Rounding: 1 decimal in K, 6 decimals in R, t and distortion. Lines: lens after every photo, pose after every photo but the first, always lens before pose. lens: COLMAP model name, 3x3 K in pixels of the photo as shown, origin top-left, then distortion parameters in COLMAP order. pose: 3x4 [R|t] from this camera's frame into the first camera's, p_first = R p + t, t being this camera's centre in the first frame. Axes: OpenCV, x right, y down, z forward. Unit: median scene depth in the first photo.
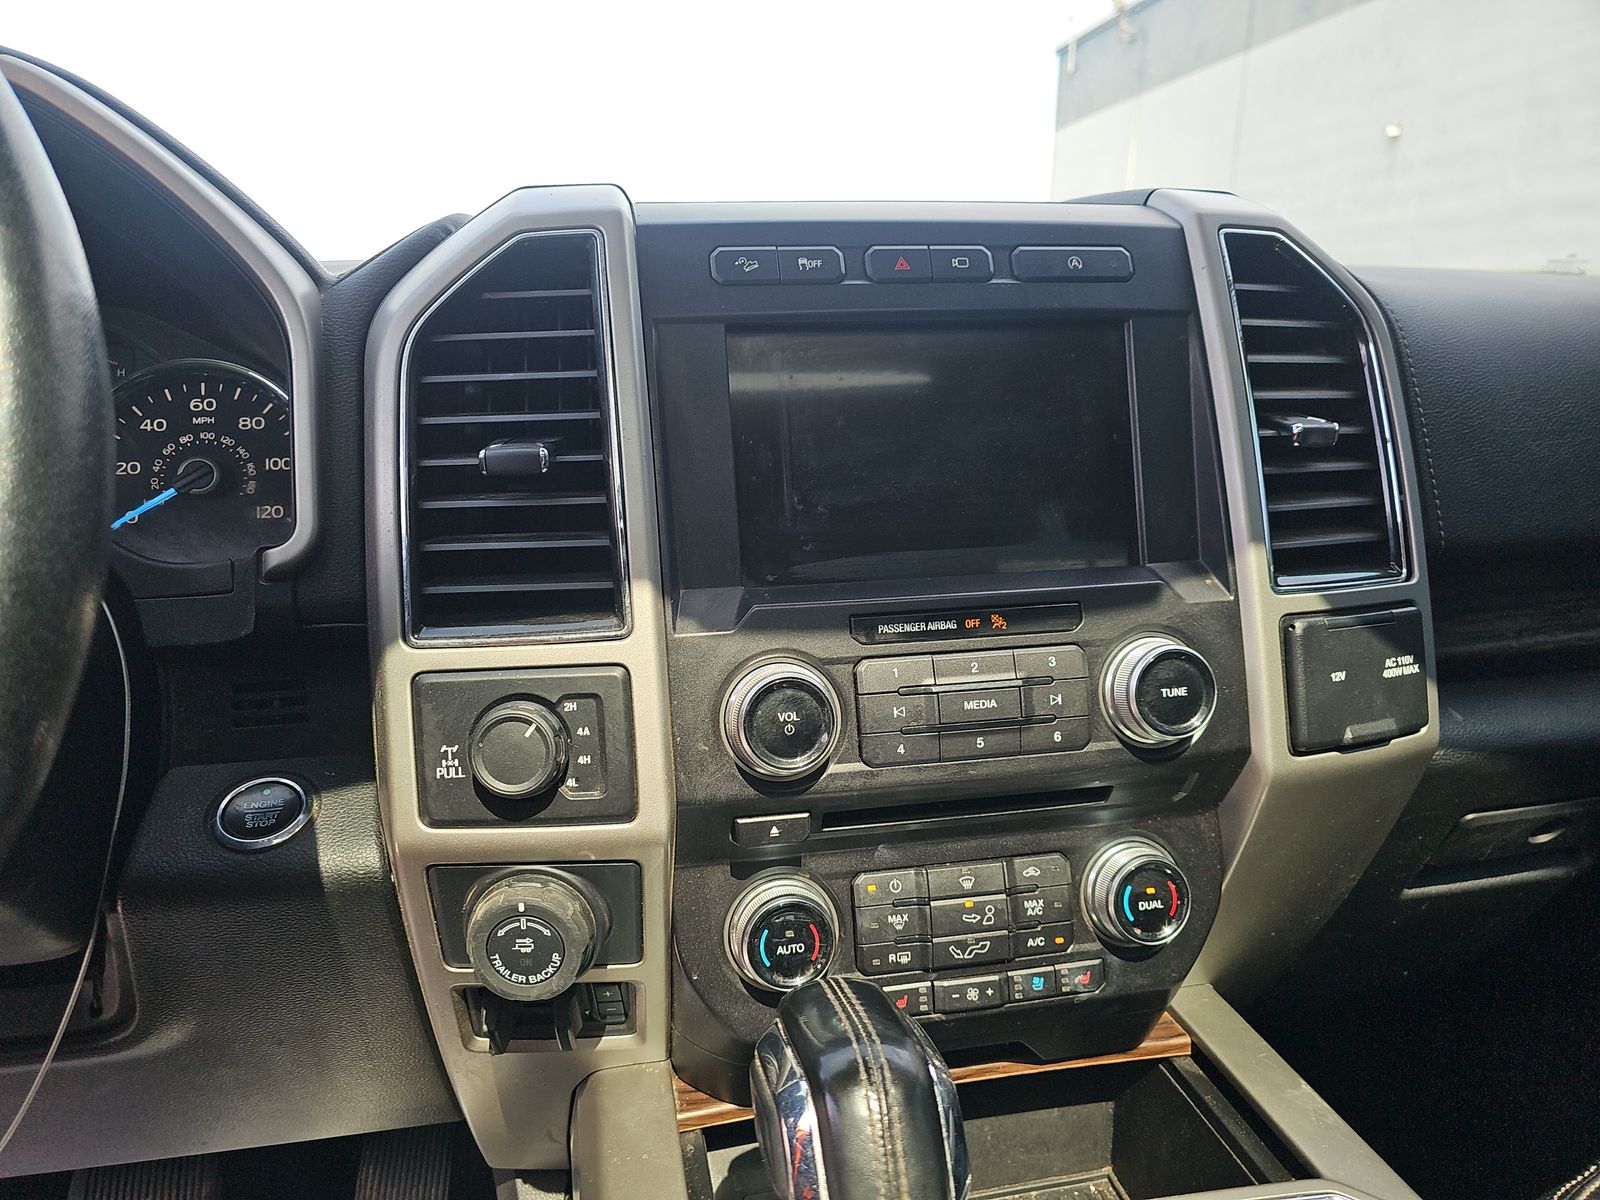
lens RADIAL K [[1077.6, 0, 764.9], [0, 1077.6, 615.1], [0, 0, 1]] dist [0.025722, -0.031081]
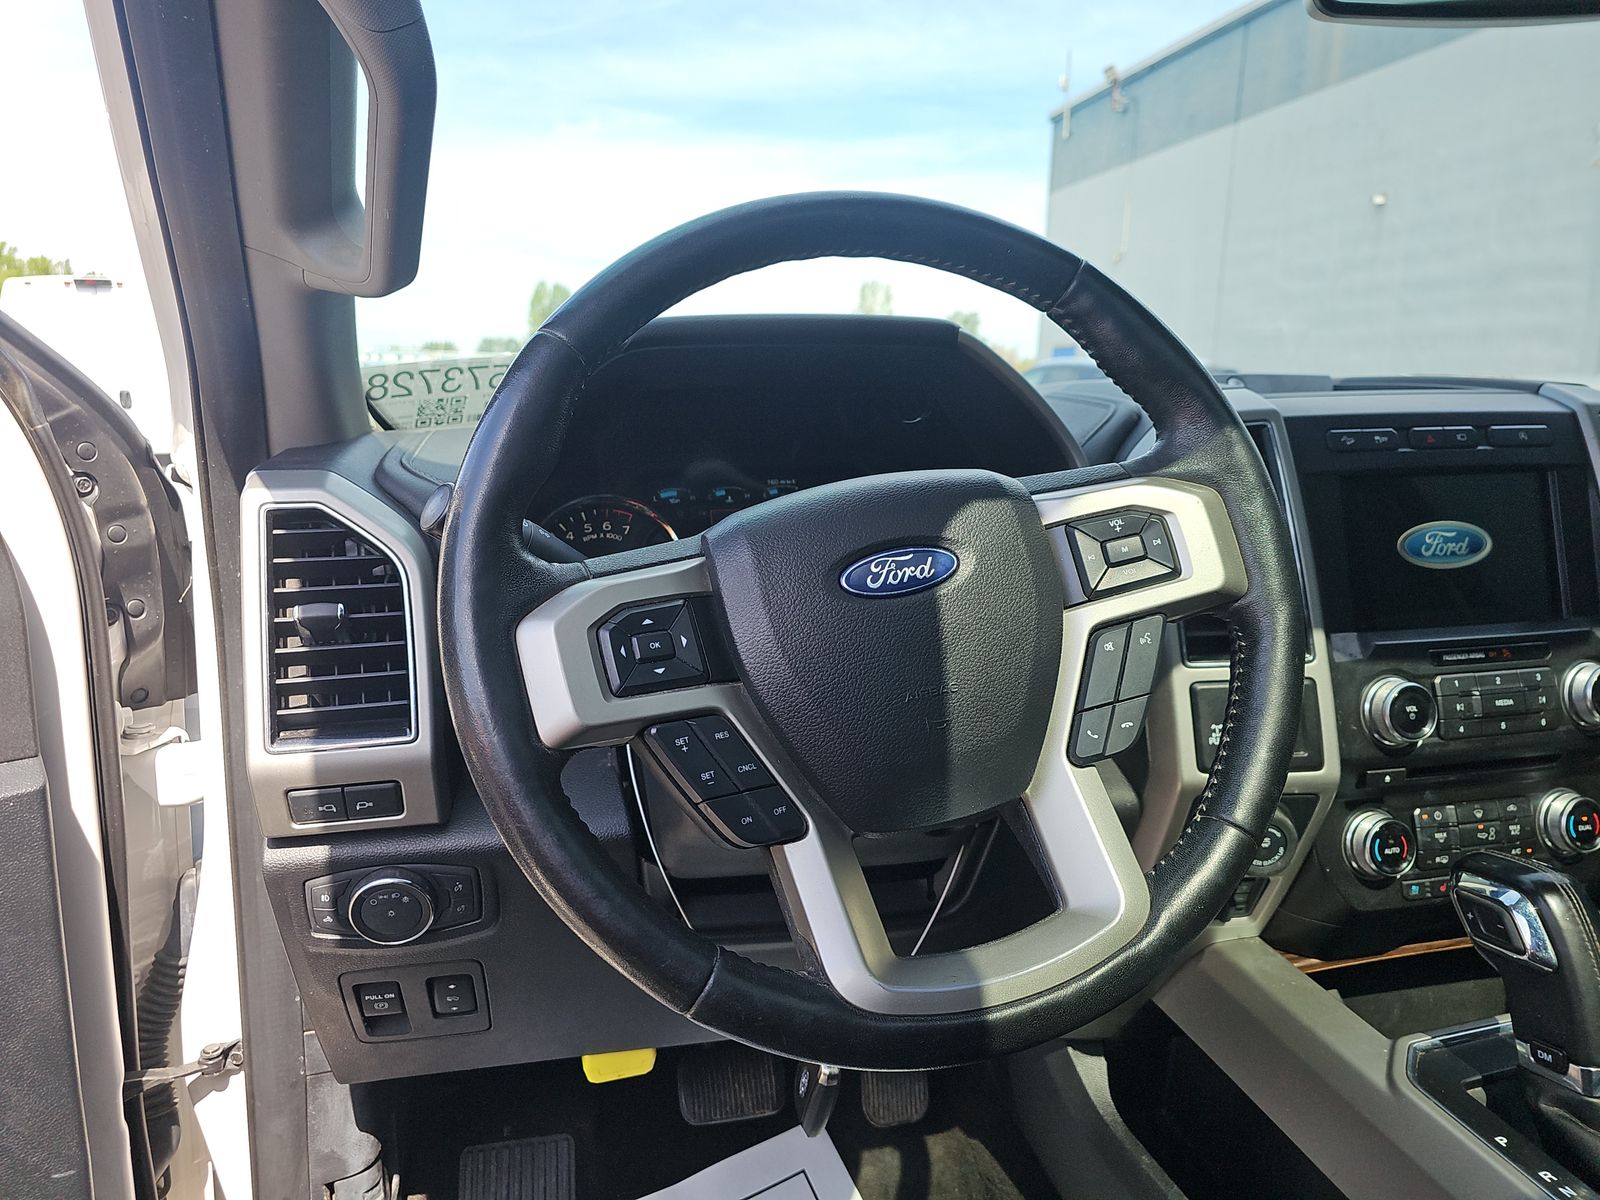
lens RADIAL K [[1076.9, 0, 775.7], [0, 1076.9, 602.4], [0, 0, 1]] dist [0.029813, -0.032467]
pose [[0.999698, 0.000465, 0.024560, -0.909144], [0.000795, 0.998685, -0.051260, 0.012027], [-0.024551, 0.051264, 0.998383, -0.621188]]
